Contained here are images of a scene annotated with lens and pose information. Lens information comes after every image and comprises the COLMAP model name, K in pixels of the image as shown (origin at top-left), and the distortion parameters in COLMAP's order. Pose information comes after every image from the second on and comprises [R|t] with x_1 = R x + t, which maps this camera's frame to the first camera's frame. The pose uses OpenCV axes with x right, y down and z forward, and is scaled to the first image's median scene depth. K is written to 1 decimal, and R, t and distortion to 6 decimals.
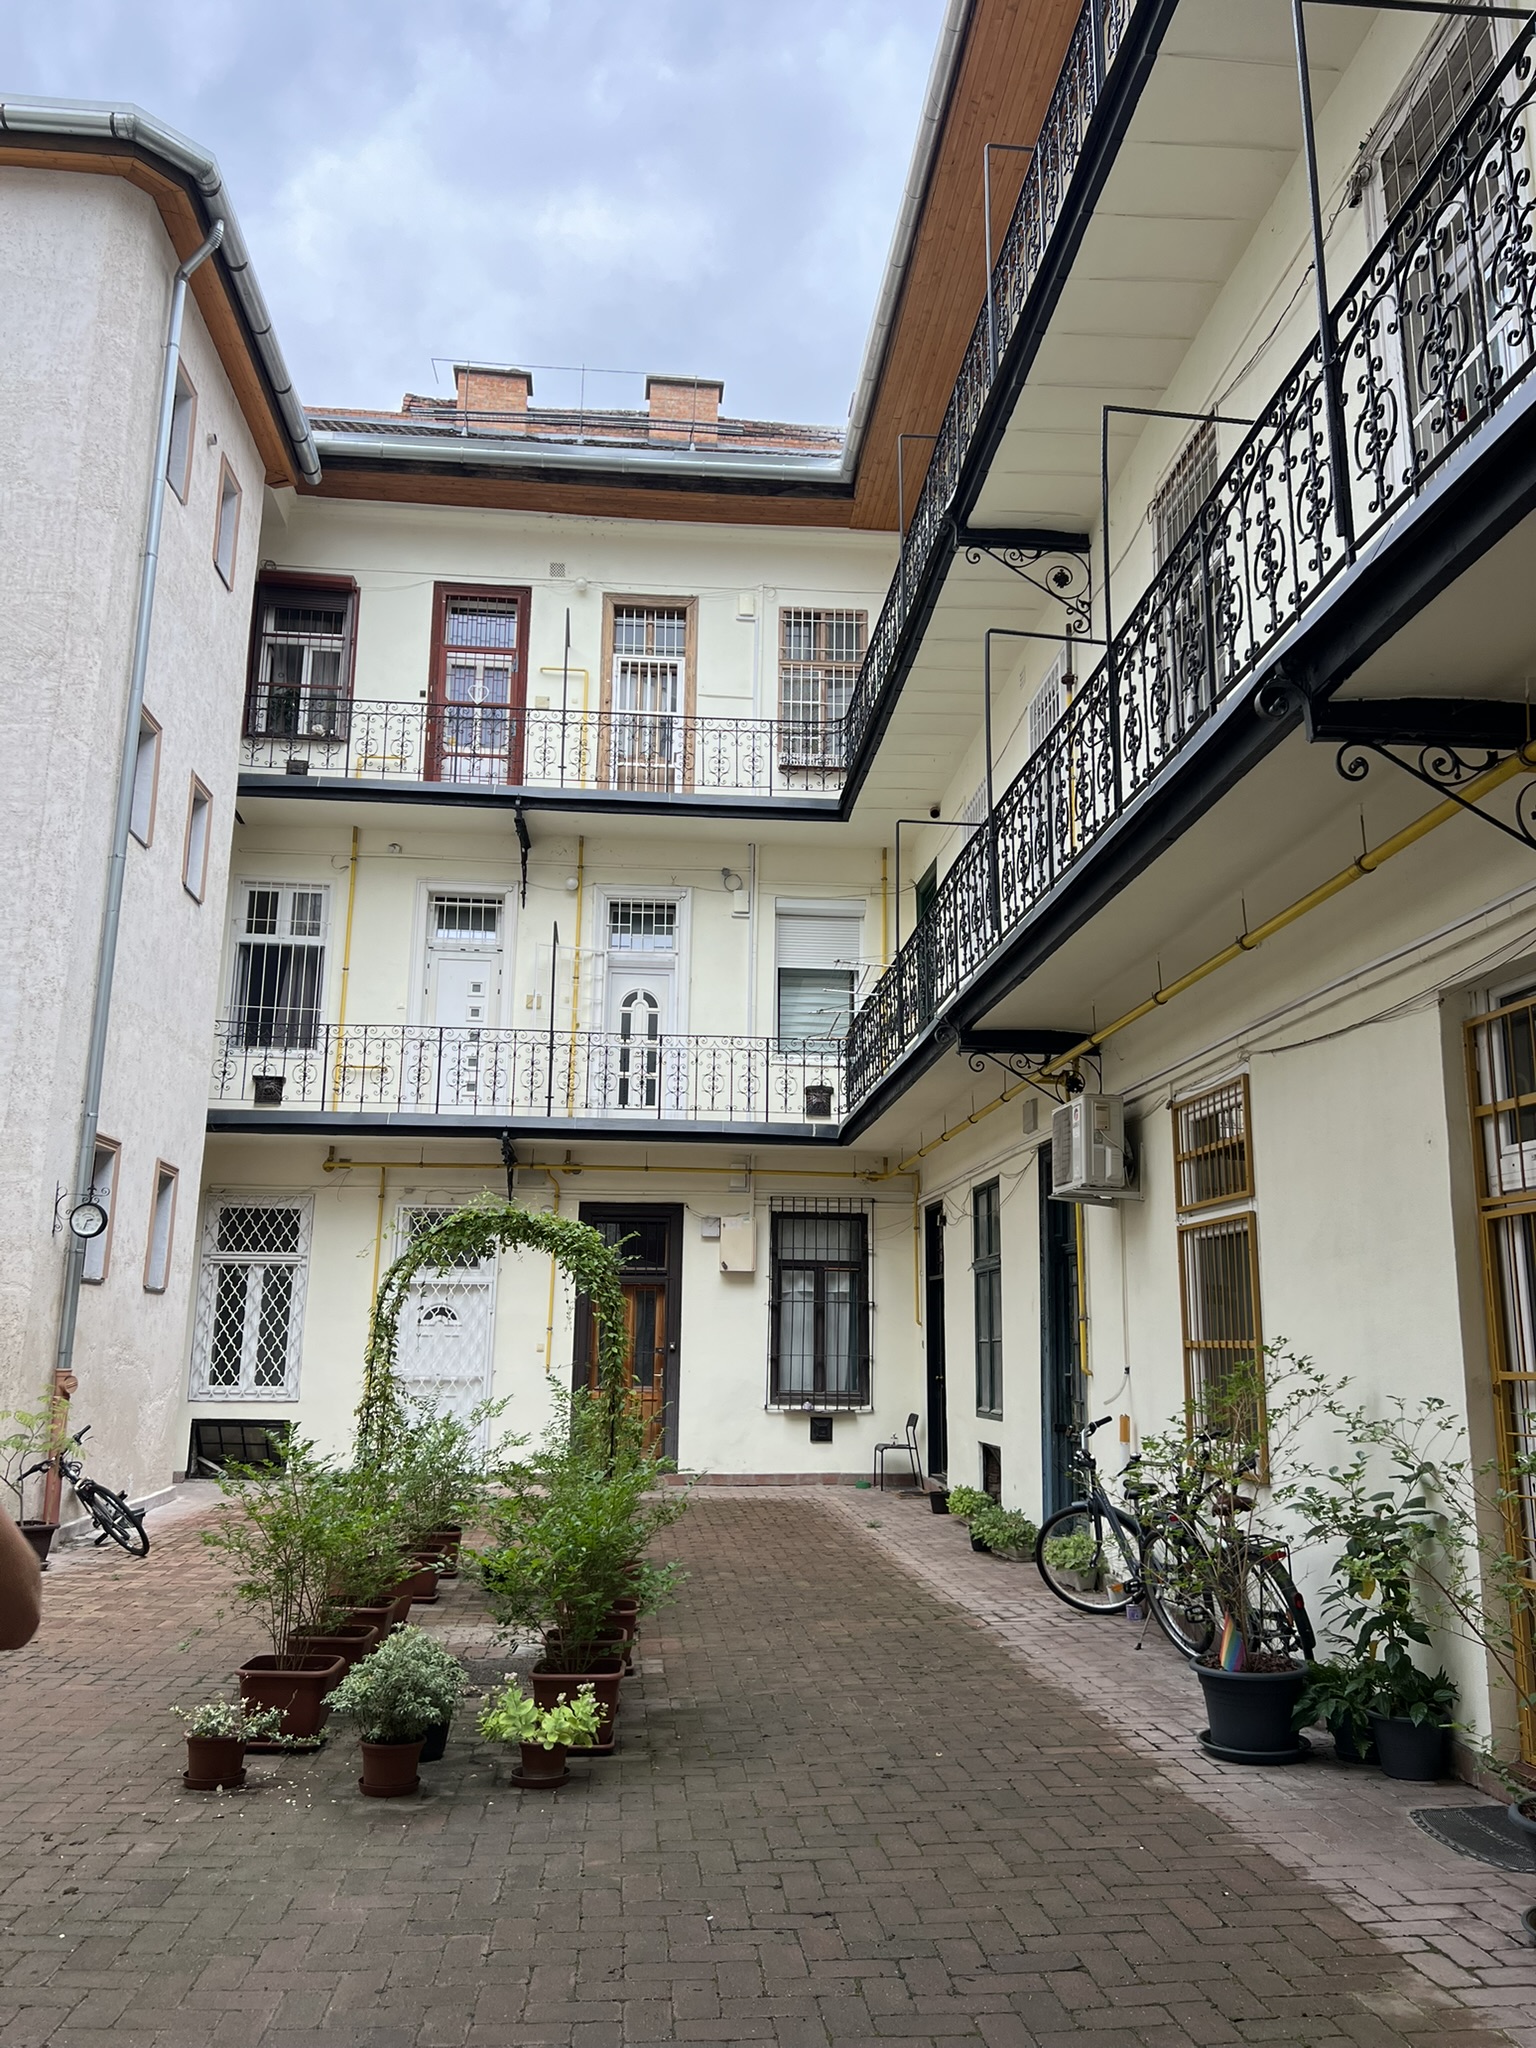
lens RADIAL K [[1528.8, 0, 763.0], [0, 1528.8, 1026.2], [0, 0, 1]] dist [0.065394, -0.075018]
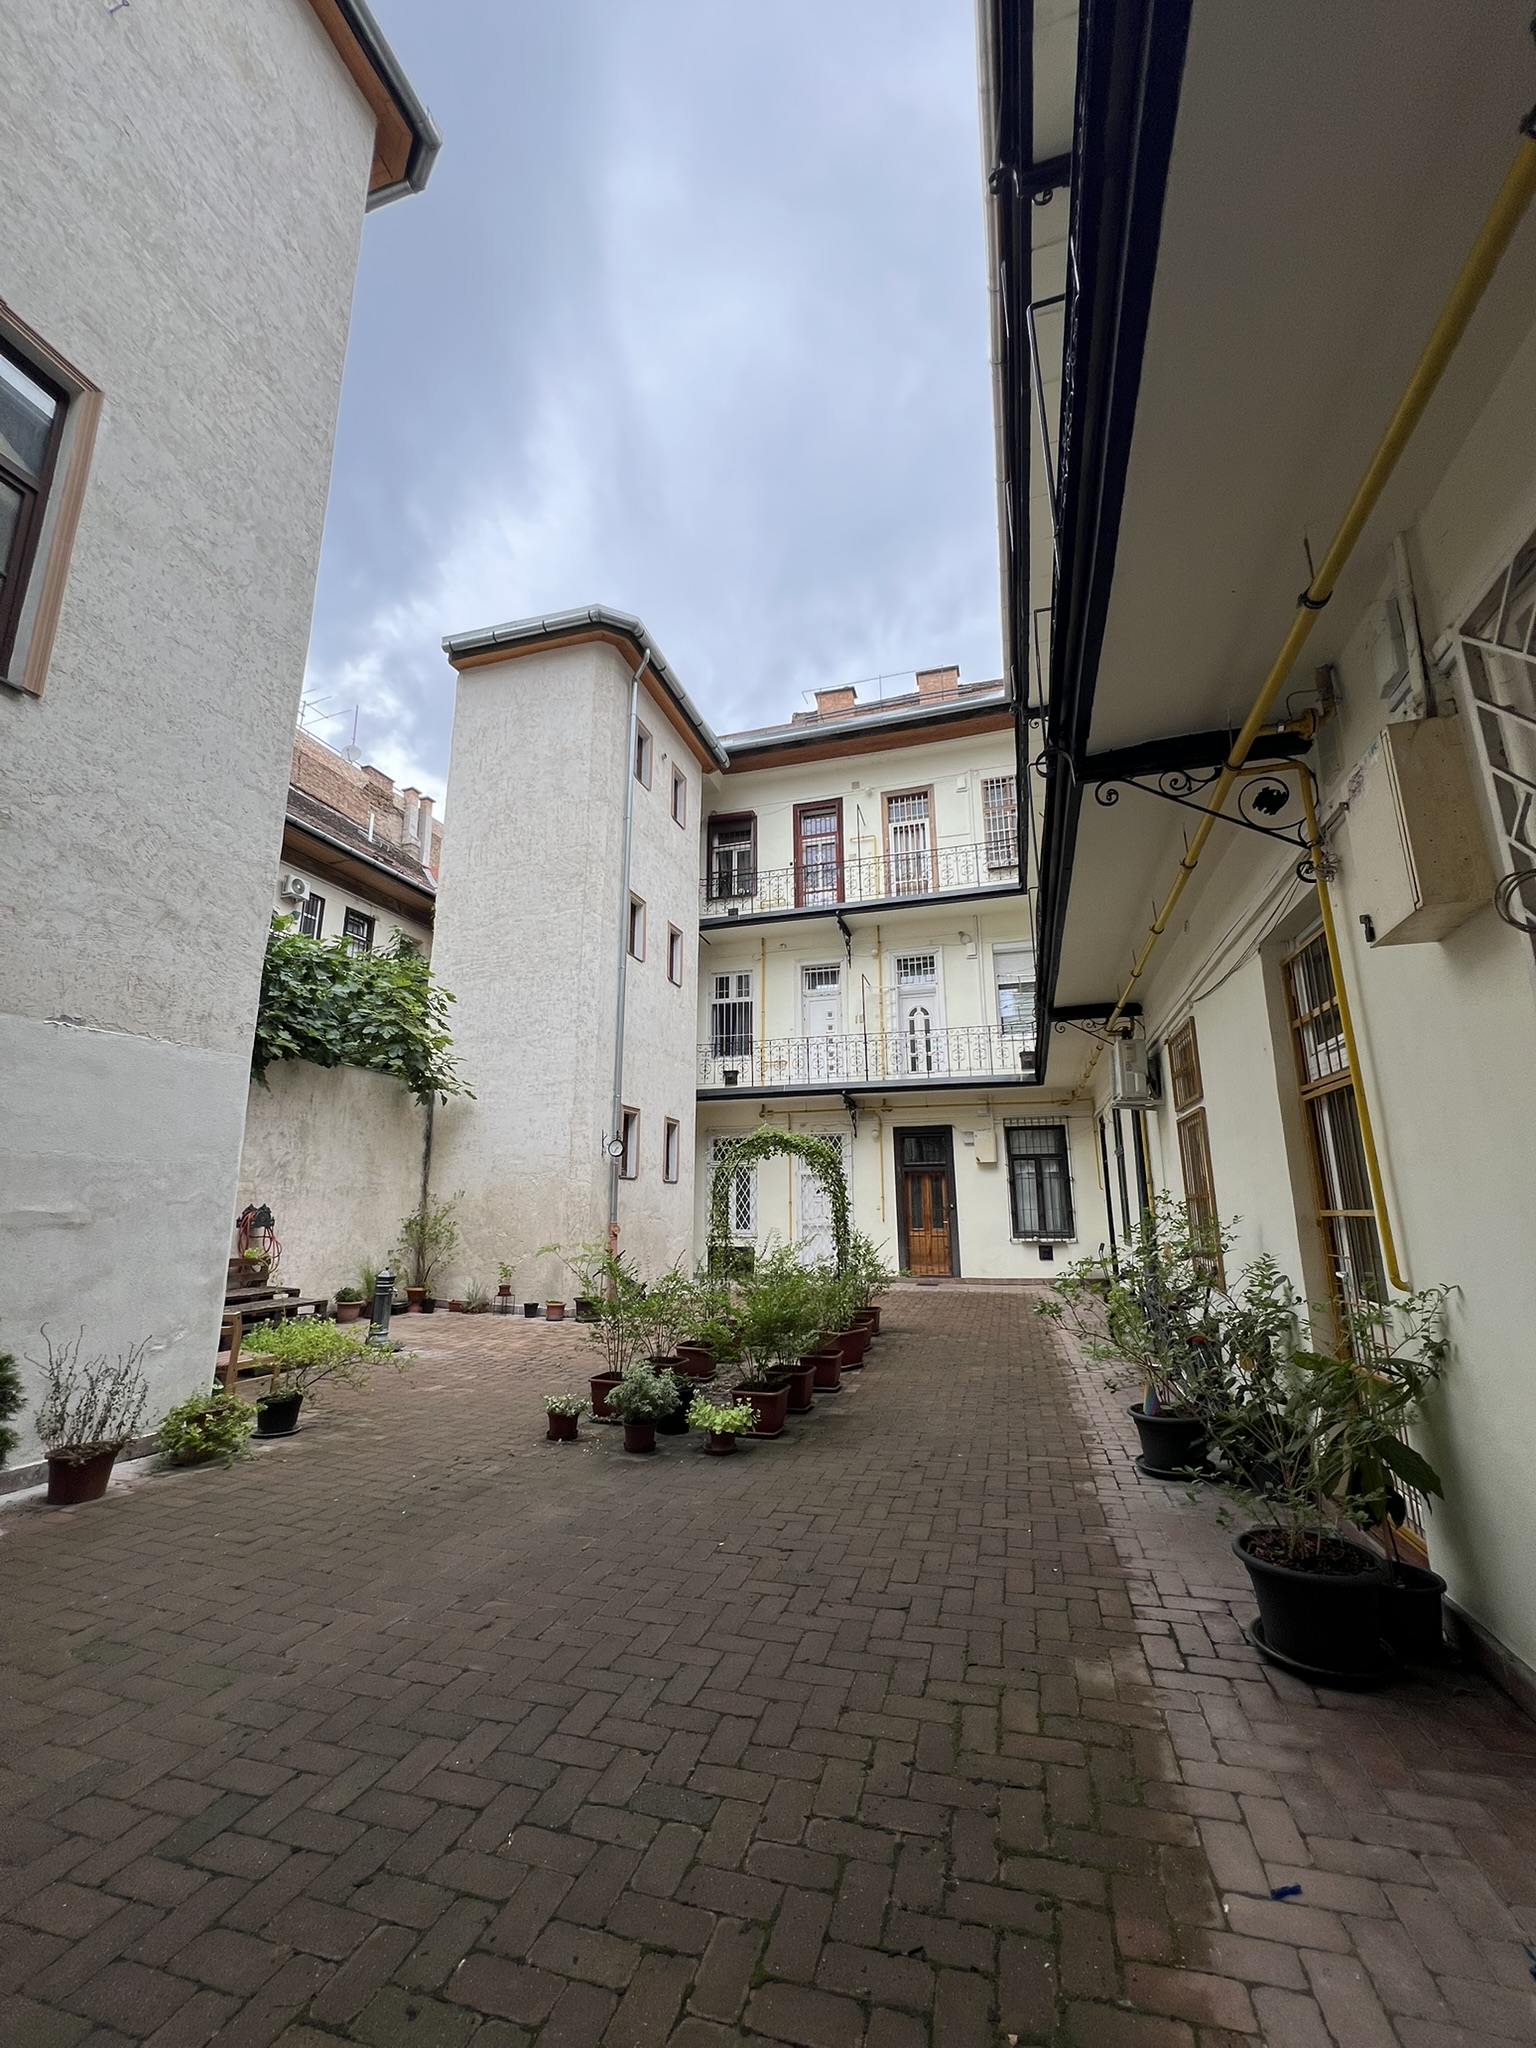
lens RADIAL K [[819.0, 0, 769.1], [0, 819.0, 1023.9], [0, 0, 1]] dist [-0.004047, 0.001433]
pose [[0.930334, -0.099288, -0.353017, 0.127706], [0.093946, 0.995054, -0.032282, 0.015368], [0.354477, -0.003132, 0.935060, 0.062543]]
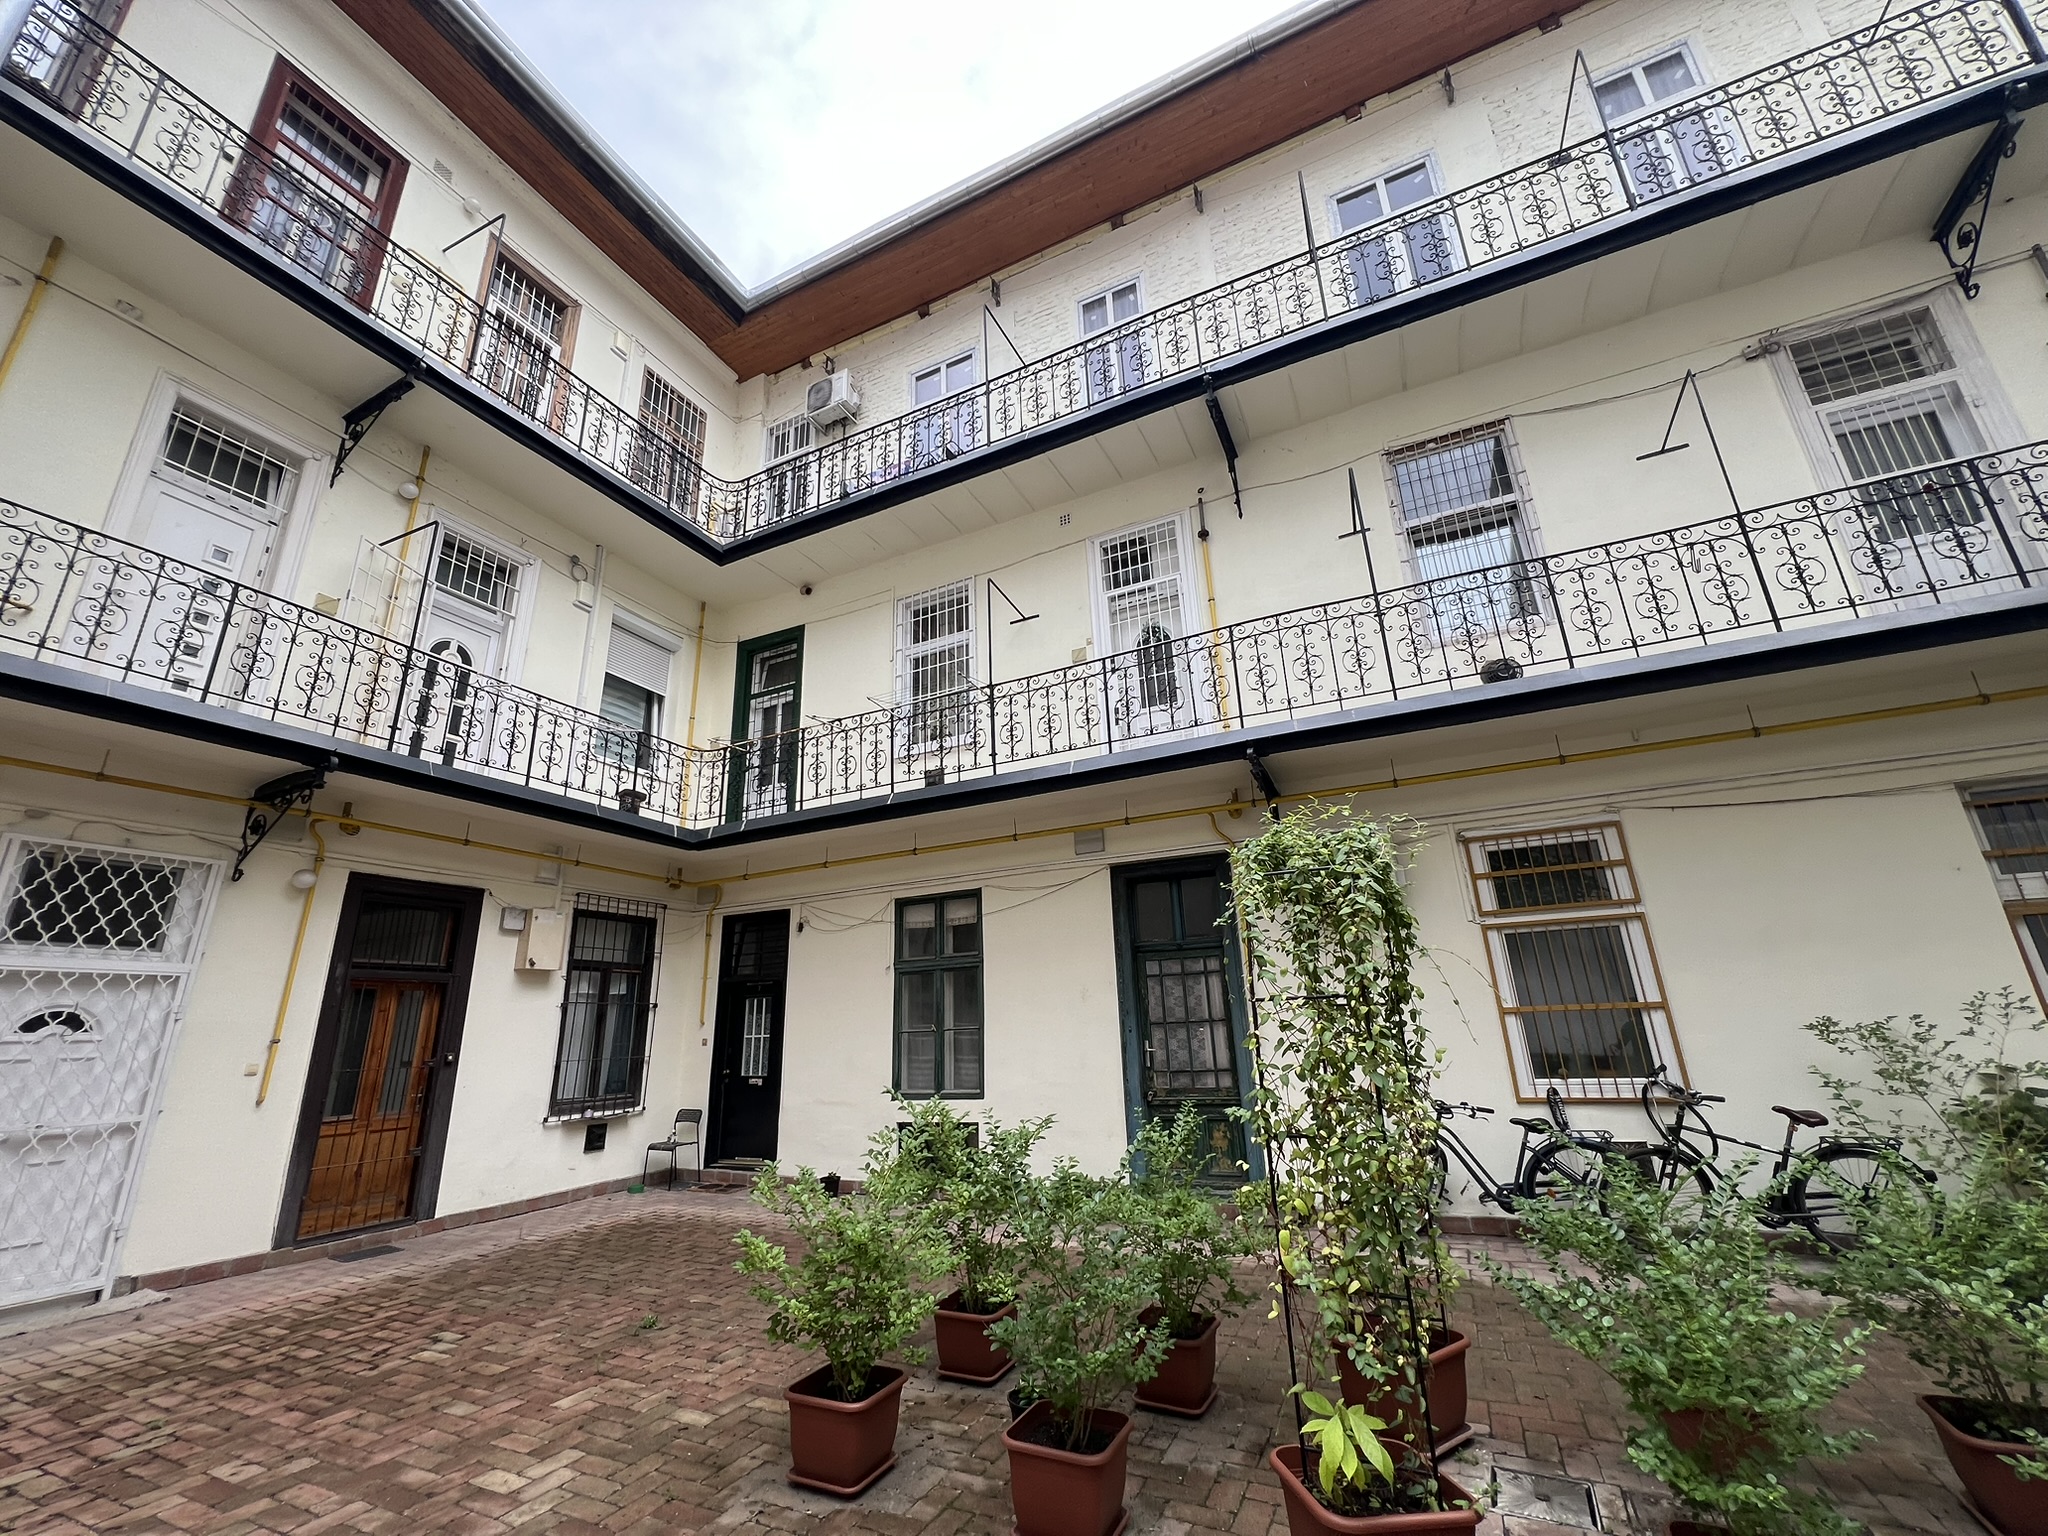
lens RADIAL K [[819.0, 0, 1017.4], [0, 819.0, 768.2], [0, 0, 1]] dist [-0.004047, 0.001433]
pose [[0.506374, 0.234424, 0.829838, -0.401079], [-0.134062, 0.972039, -0.192789, 0.130798], [-0.851829, -0.013626, 0.523643, 0.661497]]
